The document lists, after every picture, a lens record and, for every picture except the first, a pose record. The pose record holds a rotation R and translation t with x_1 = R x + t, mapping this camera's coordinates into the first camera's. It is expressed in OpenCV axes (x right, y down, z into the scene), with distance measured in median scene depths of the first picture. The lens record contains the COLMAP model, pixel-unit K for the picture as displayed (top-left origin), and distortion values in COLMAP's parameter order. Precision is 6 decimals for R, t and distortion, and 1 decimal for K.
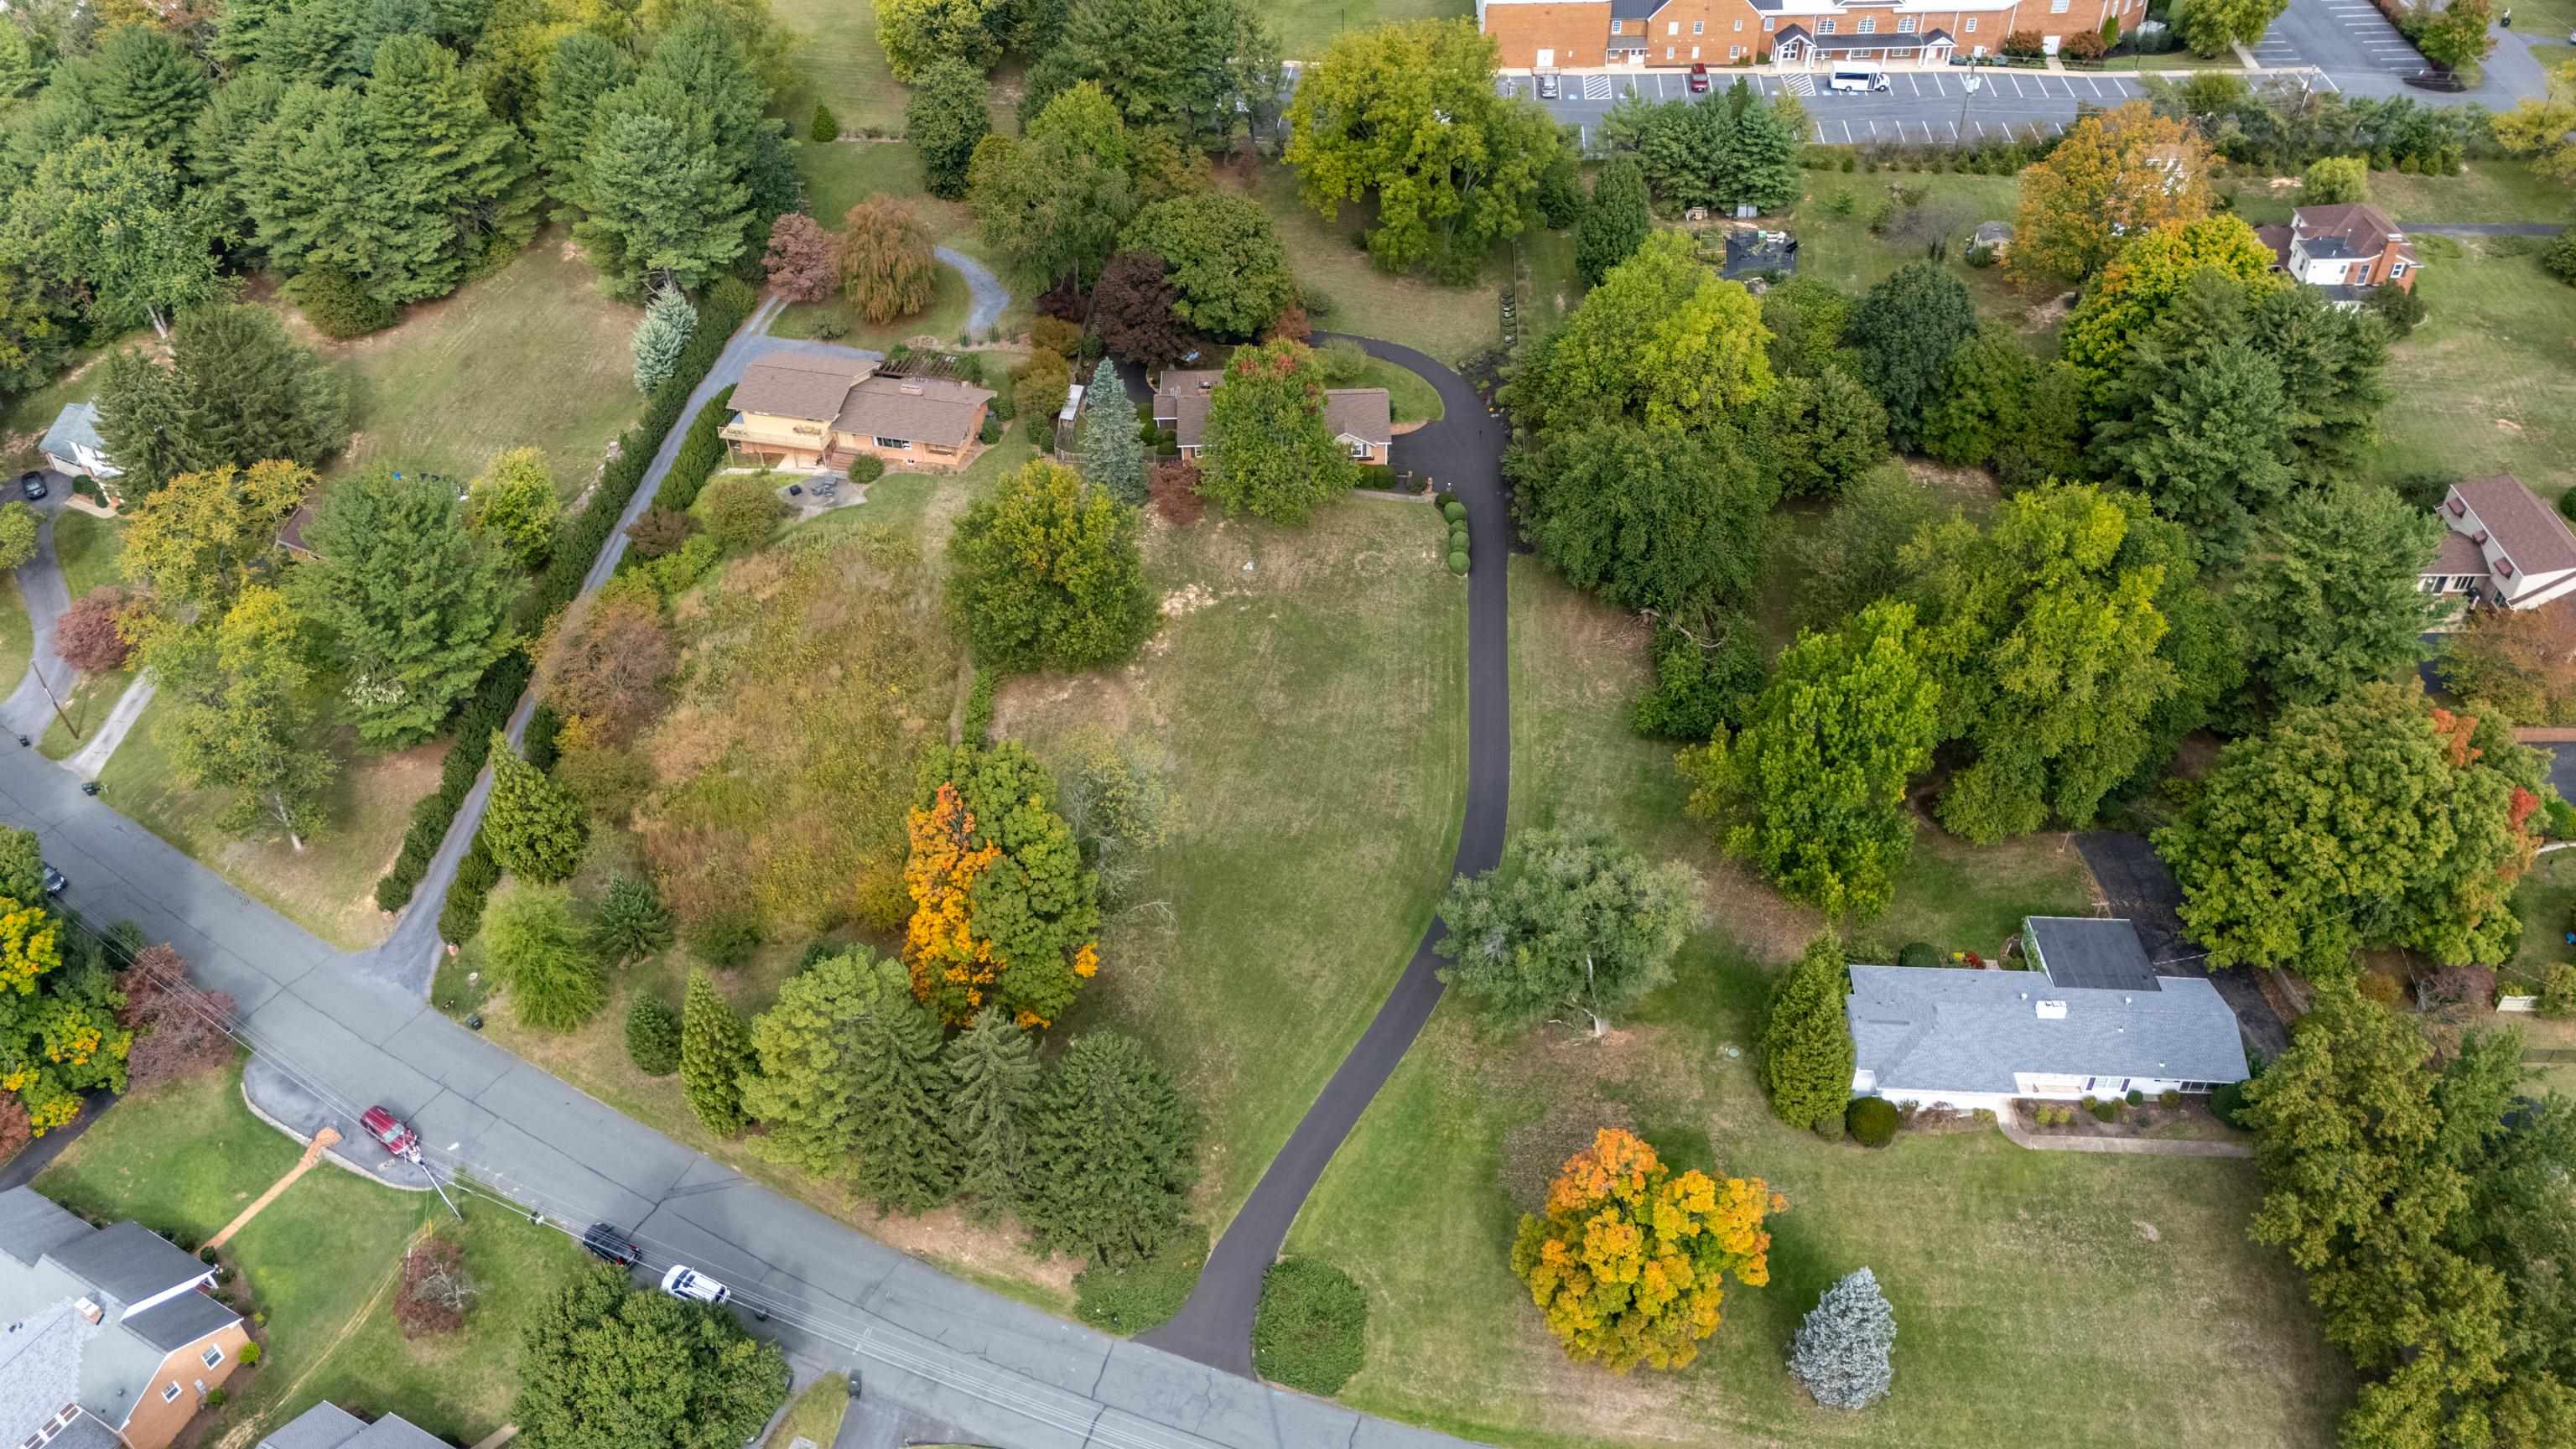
lens RADIAL K [[1897.7, 0, 1288.0], [0, 1897.7, 724.5], [0, 0, 1]] dist [0.074430, -0.068813]
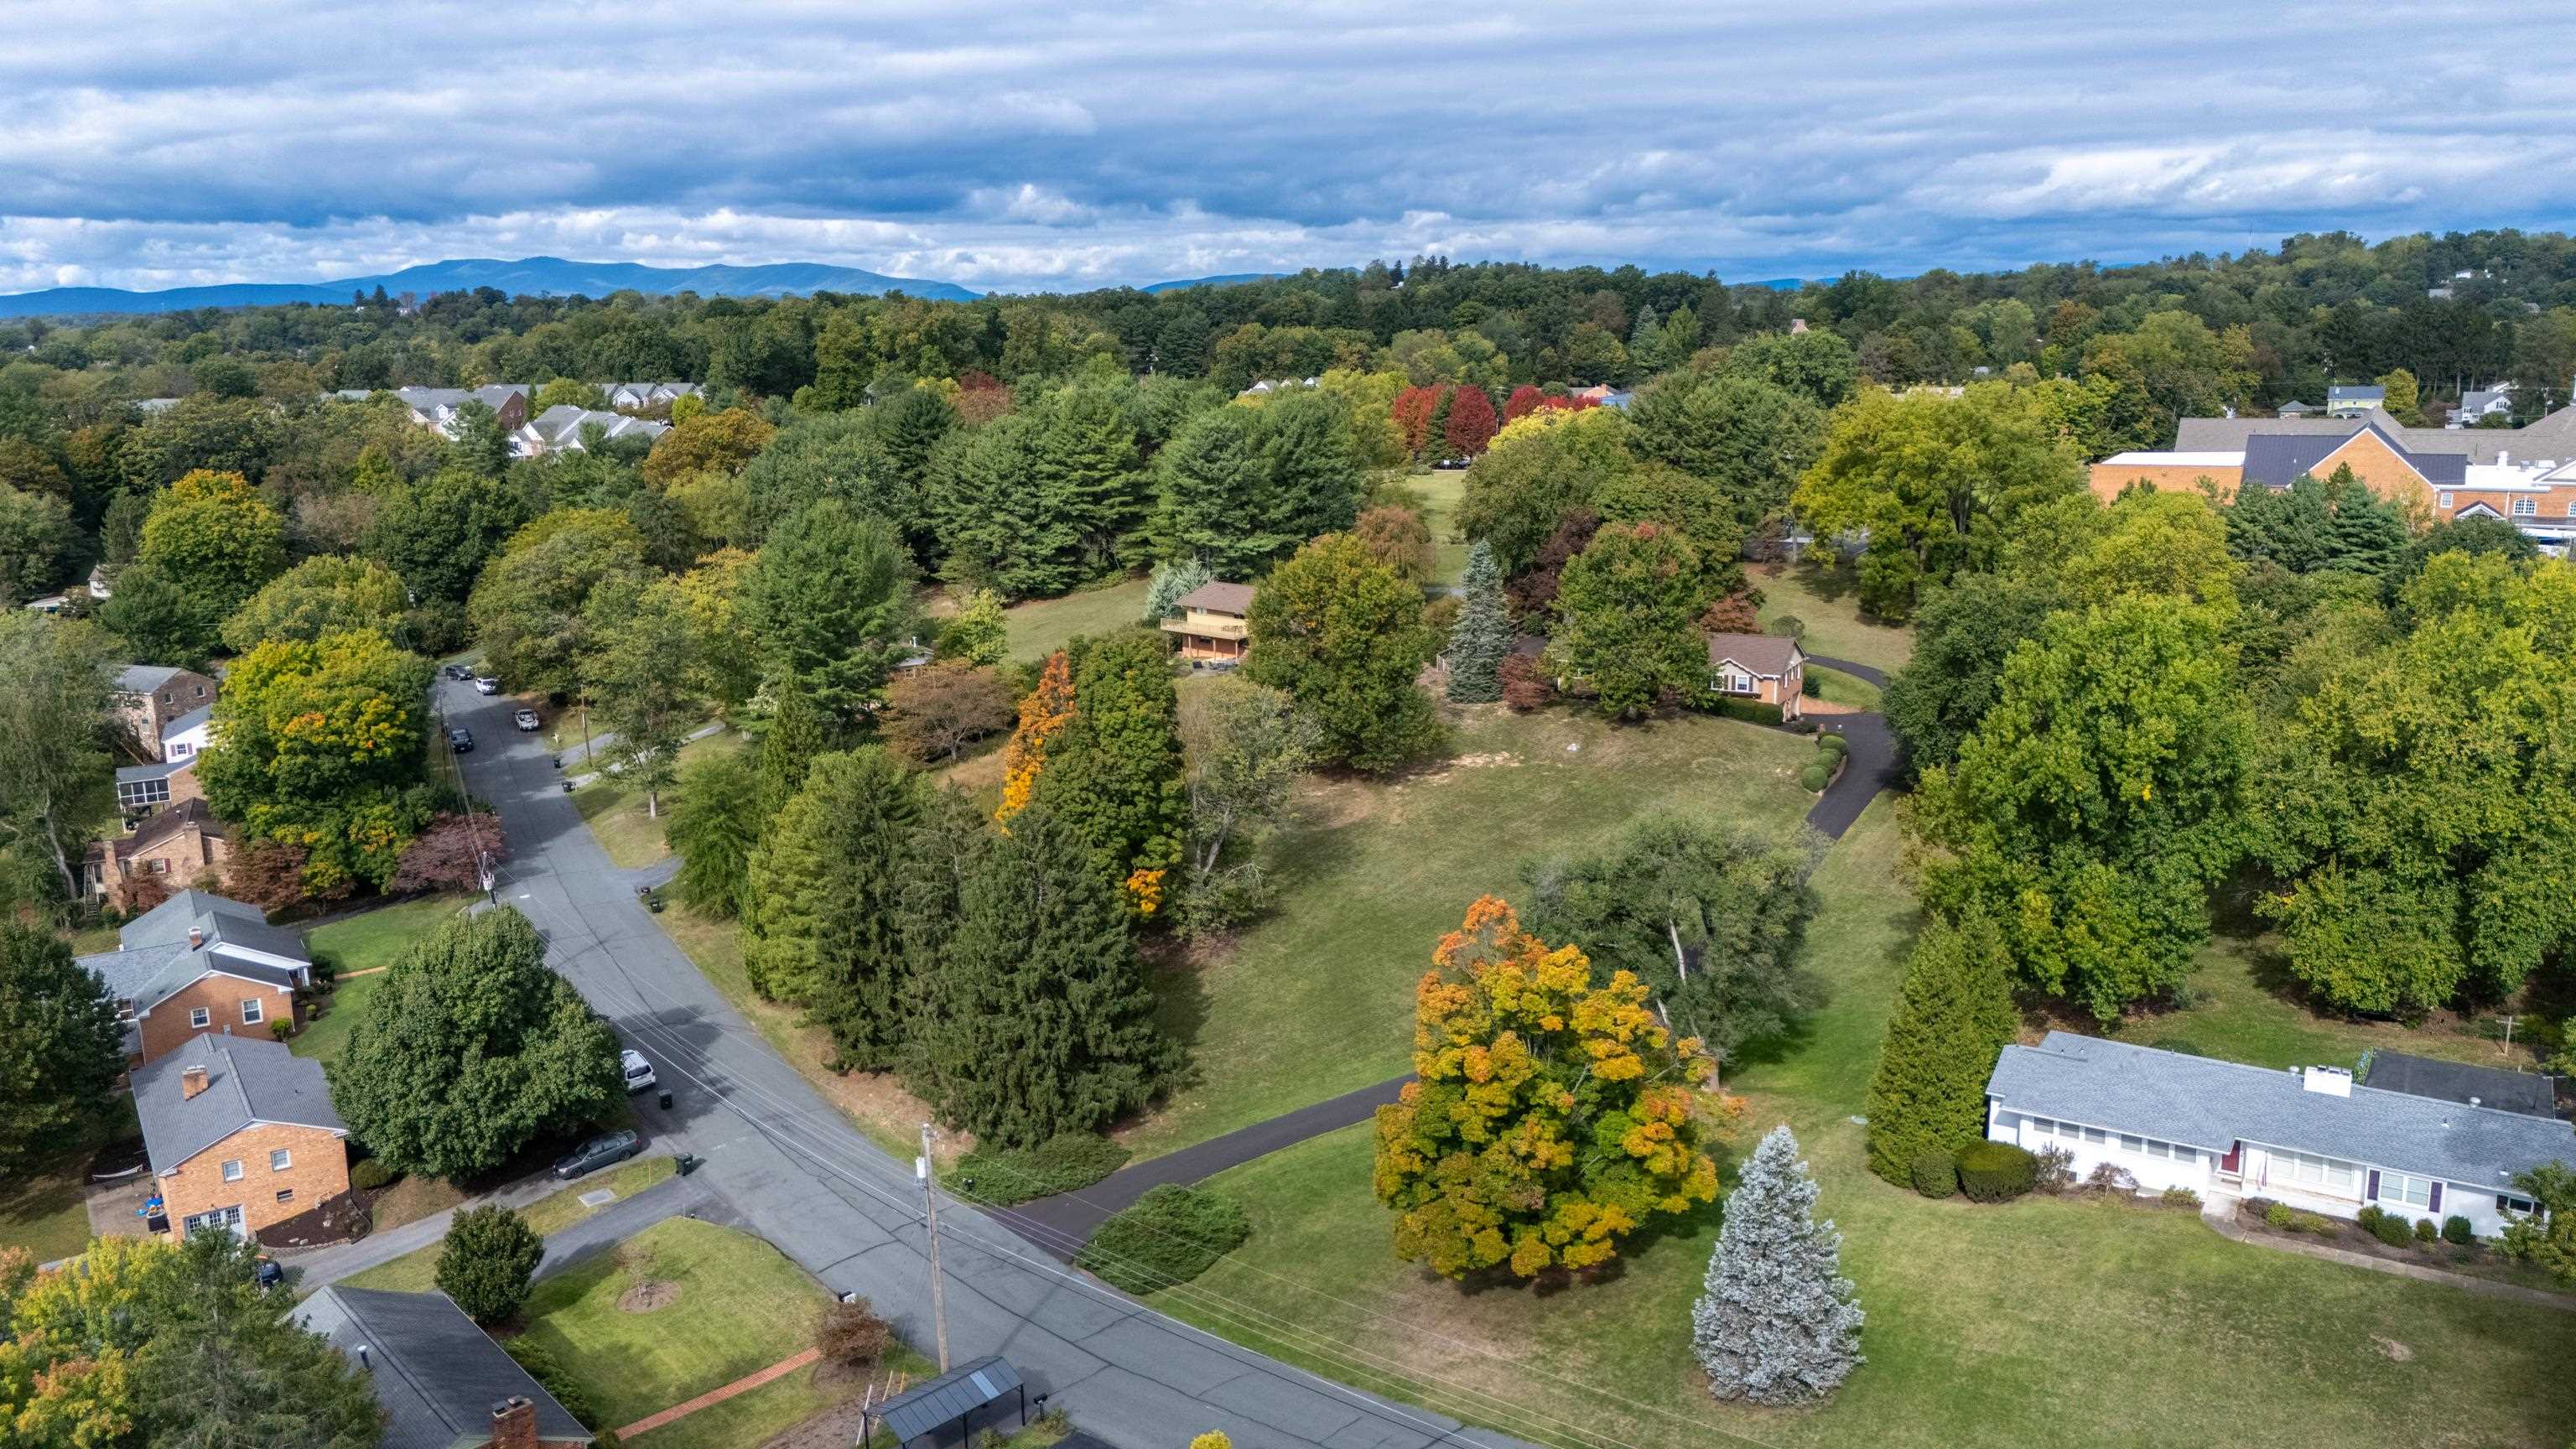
lens RADIAL K [[1897.7, 0, 1288.0], [0, 1897.7, 724.5], [0, 0, 1]] dist [0.074430, -0.068813]
pose [[0.876813, 0.107064, -0.468760, 0.268530], [-0.312853, 0.867342, -0.387092, 0.284681], [0.365132, 0.486060, 0.793993, 0.208937]]
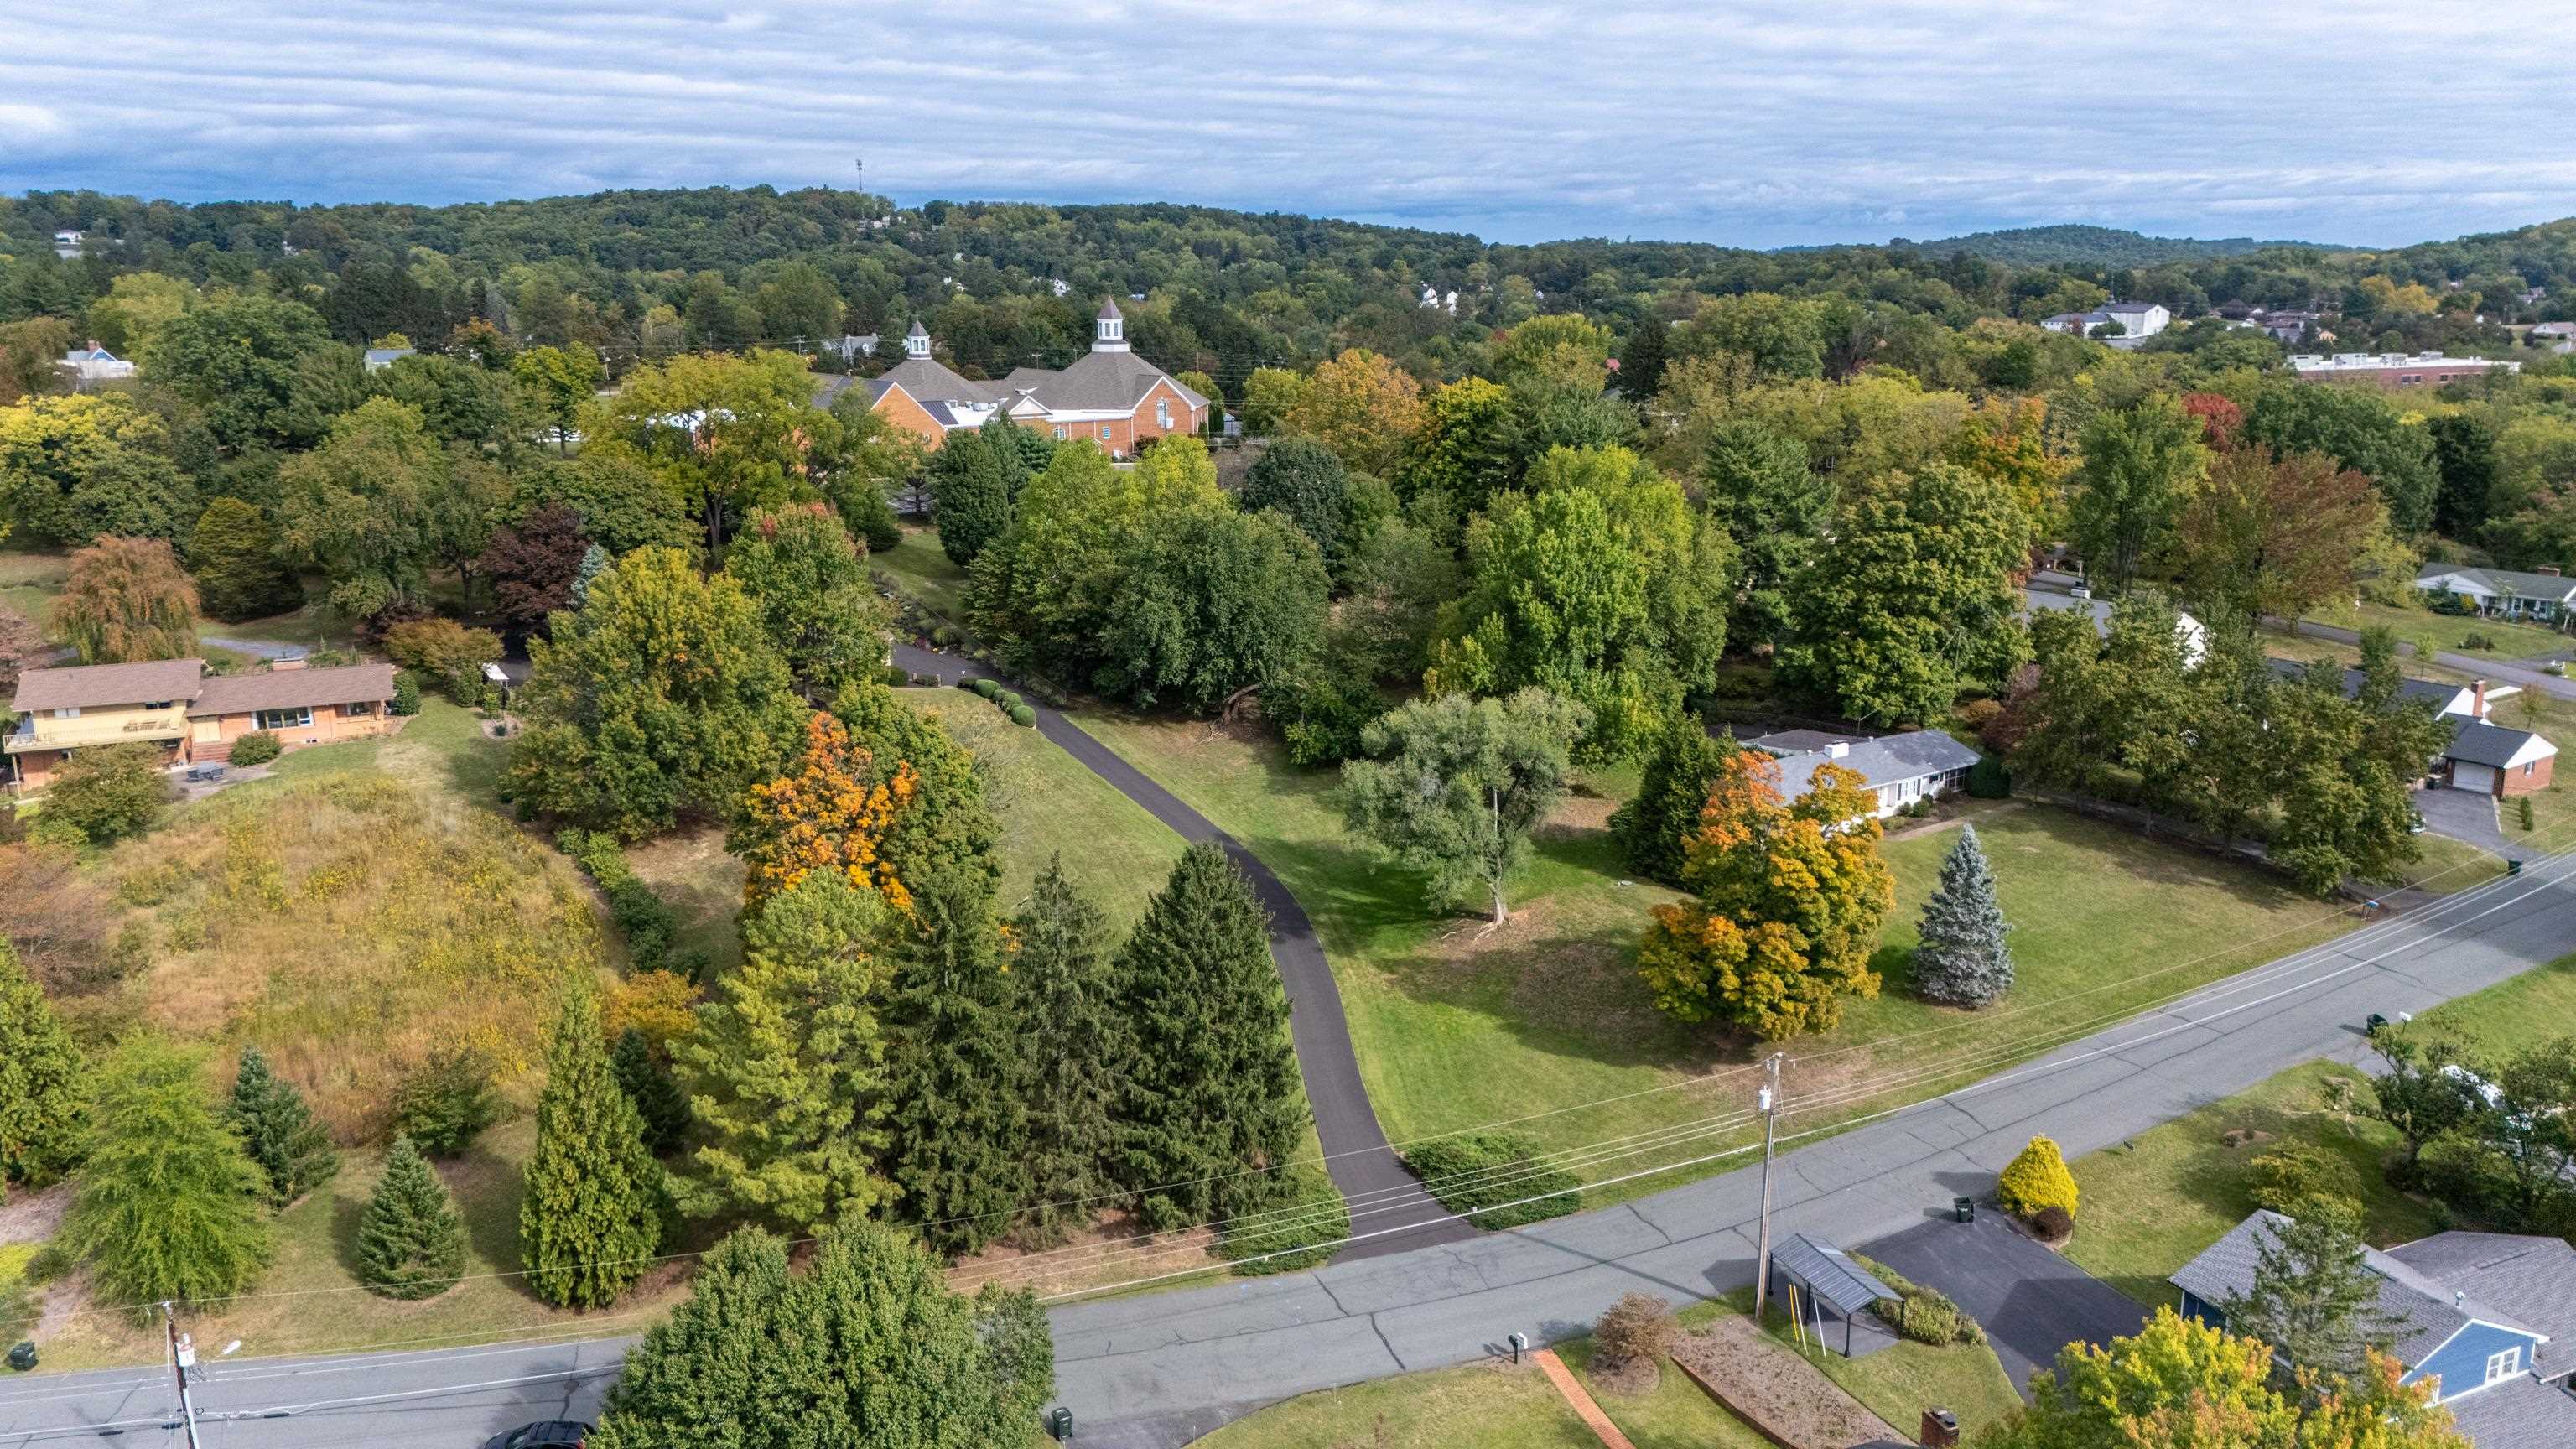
lens RADIAL K [[1907.4, 0, 1288.0], [0, 1907.4, 724.5], [0, 0, 1]] dist [0.105252, -0.065658]
pose [[0.780476, -0.127857, 0.611972, -0.364445], [0.392140, 0.862484, -0.319918, 0.255105], [-0.486913, 0.489667, 0.723286, 0.246395]]
